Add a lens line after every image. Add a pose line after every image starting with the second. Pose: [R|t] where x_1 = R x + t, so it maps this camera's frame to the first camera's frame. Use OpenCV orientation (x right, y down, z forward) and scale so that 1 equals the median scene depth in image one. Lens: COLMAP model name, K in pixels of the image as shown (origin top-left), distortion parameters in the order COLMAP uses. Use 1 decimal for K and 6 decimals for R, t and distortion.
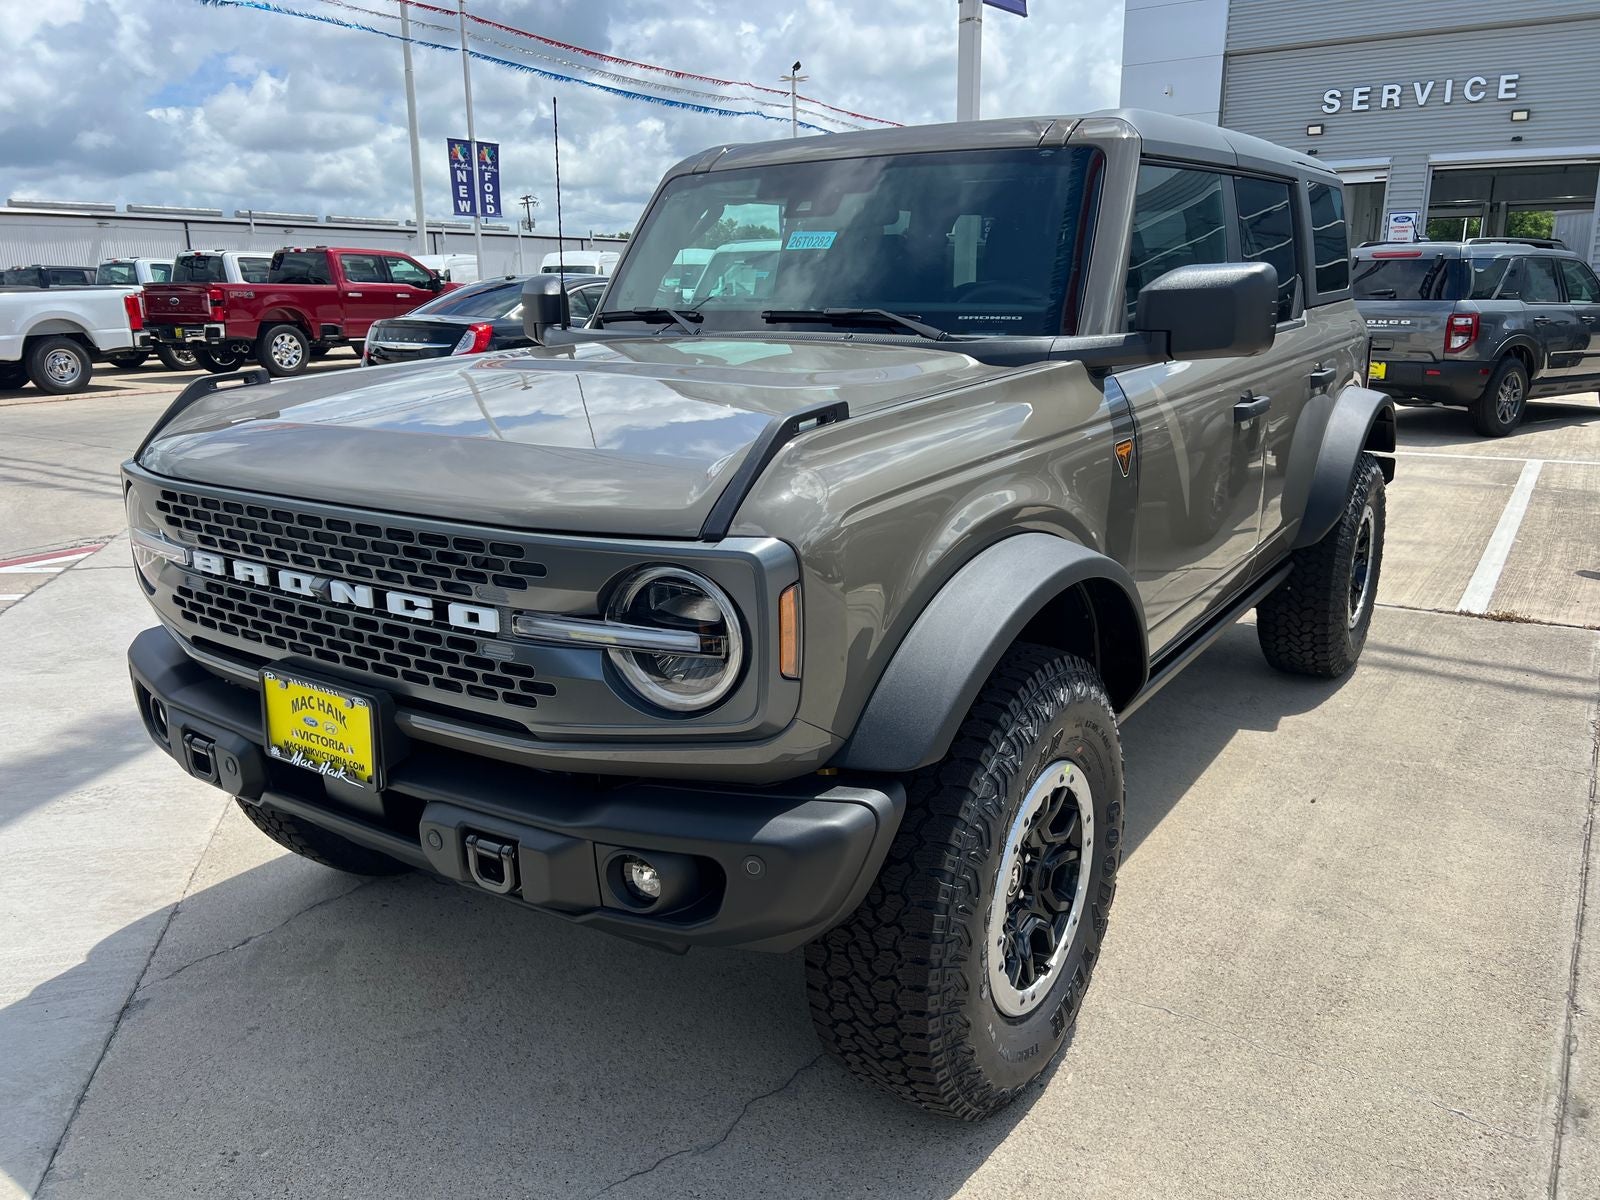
lens RADIAL K [[1204.7, 0, 802.4], [0, 1204.7, 583.3], [0, 0, 1]] dist [0.071464, -0.084103]
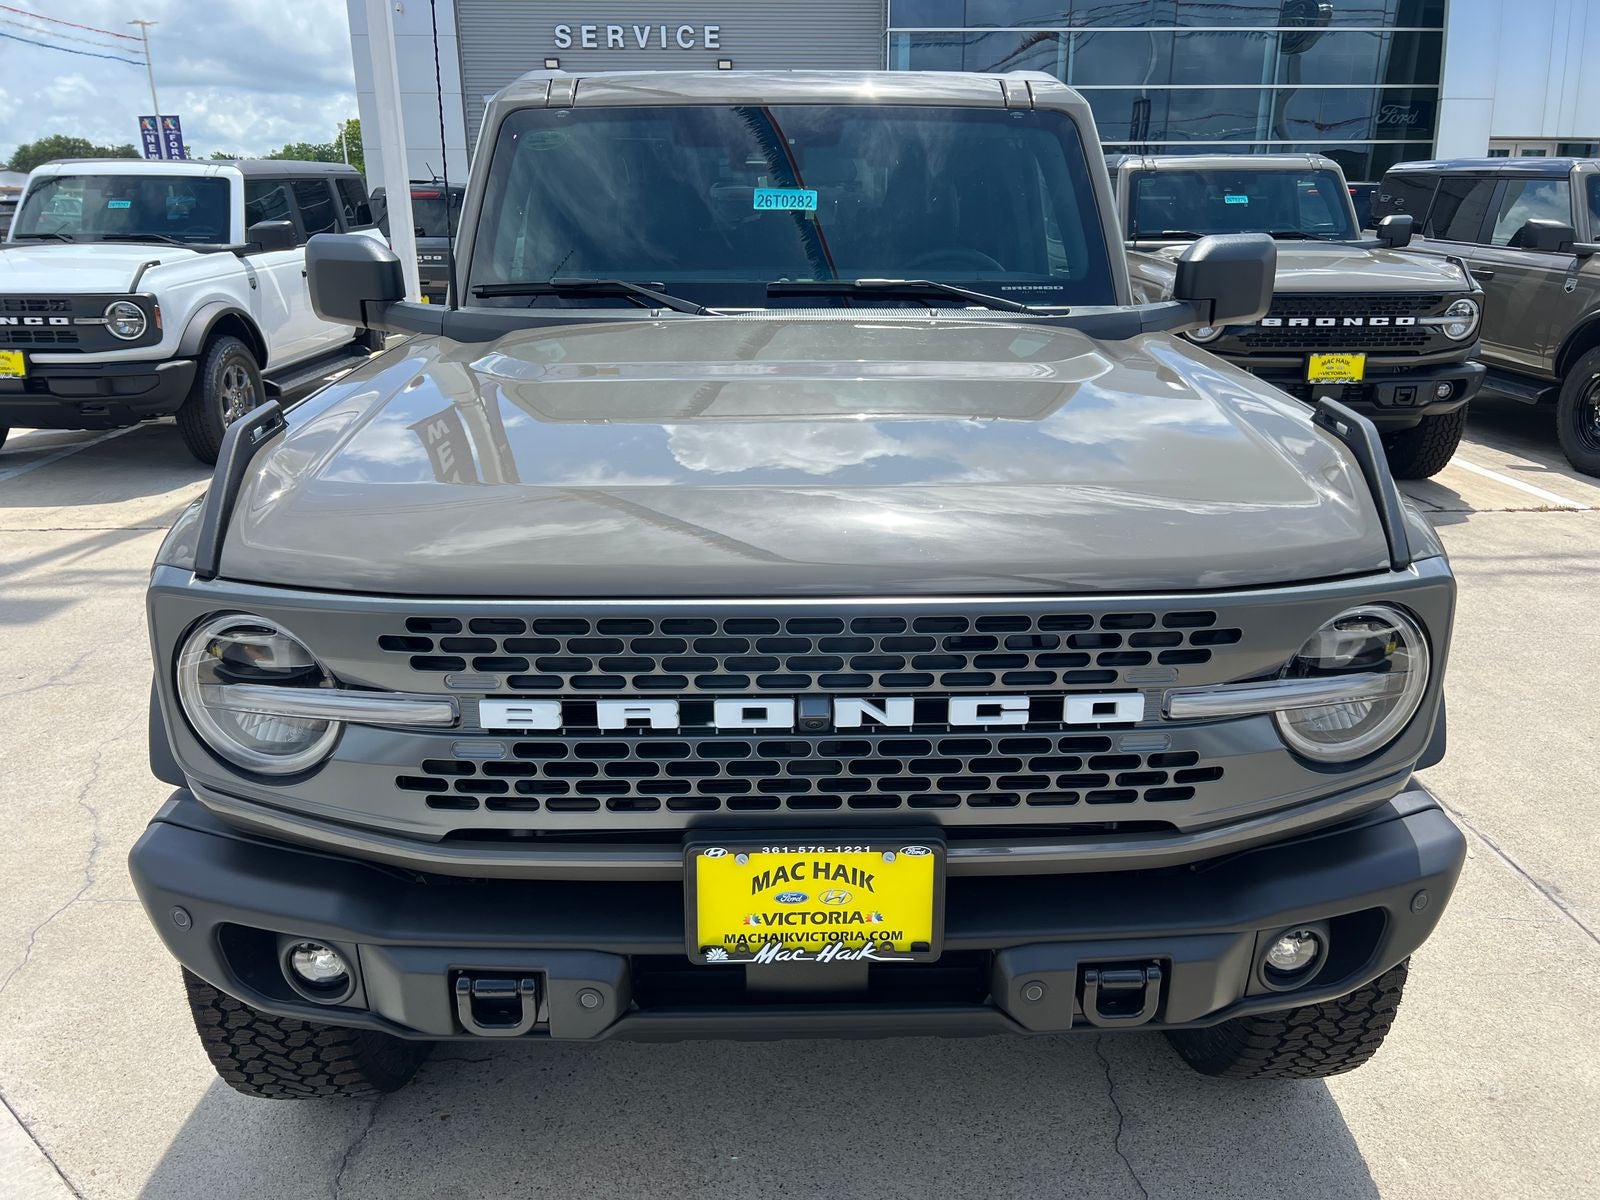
lens RADIAL K [[1225.4, 0, 821.3], [0, 1225.4, 596.1], [0, 0, 1]] dist [0.068070, -0.099589]
pose [[0.814944, -0.165427, 0.555428, -0.735949], [0.132711, 0.986197, 0.099008, -0.128055], [-0.564141, -0.006975, 0.825649, 0.371182]]
